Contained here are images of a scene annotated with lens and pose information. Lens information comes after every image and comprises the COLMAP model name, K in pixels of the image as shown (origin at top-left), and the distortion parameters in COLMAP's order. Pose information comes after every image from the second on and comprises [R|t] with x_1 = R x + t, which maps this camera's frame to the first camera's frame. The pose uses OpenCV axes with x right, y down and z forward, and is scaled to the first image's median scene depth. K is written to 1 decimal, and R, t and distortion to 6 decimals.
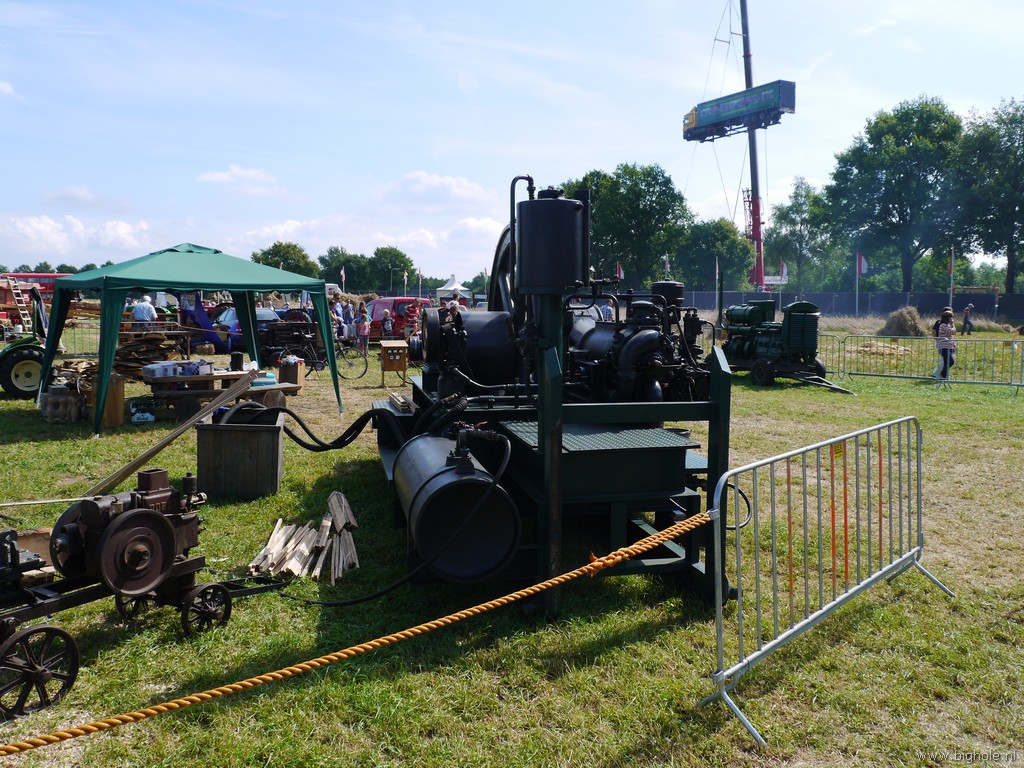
lens RADIAL K [[839.1, 0, 512.3], [0, 839.1, 385.7], [0, 0, 1]] dist [-0.043714, -0.010967]
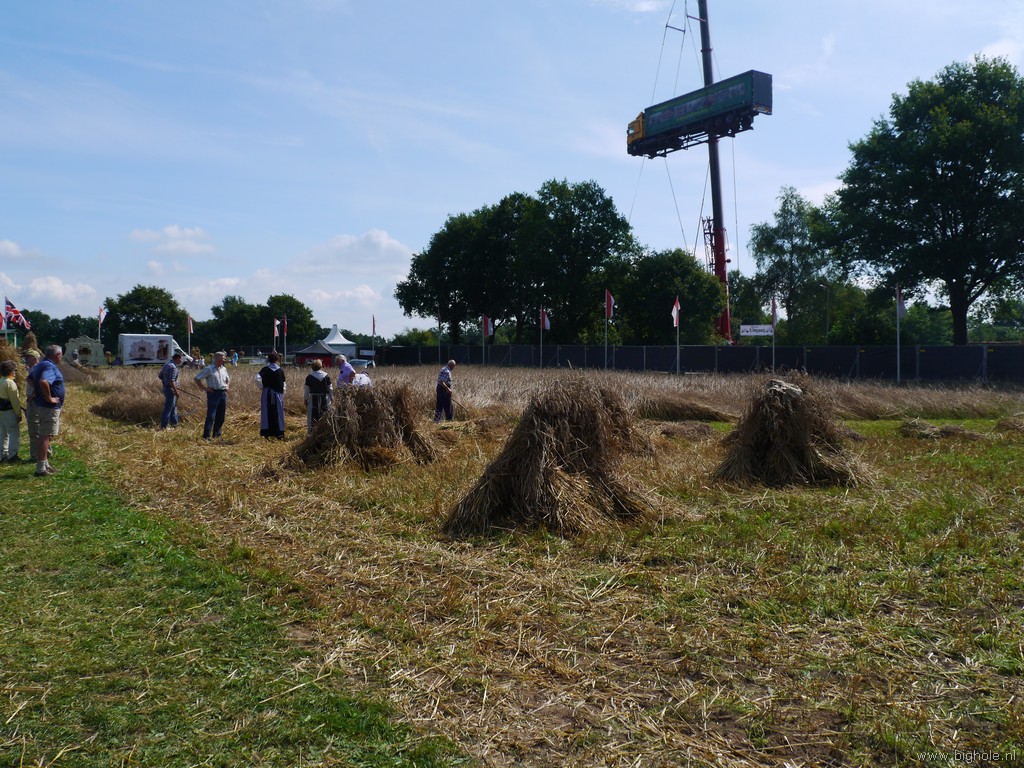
lens RADIAL K [[839.1, 0, 510.8], [0, 839.1, 382.6], [0, 0, 1]] dist [-0.043714, -0.010967]
pose [[0.998046, 0.002062, 0.062456, 0.049165], [0.002514, 0.997321, -0.073102, -0.024460], [-0.062439, 0.073116, 0.995367, 0.251655]]
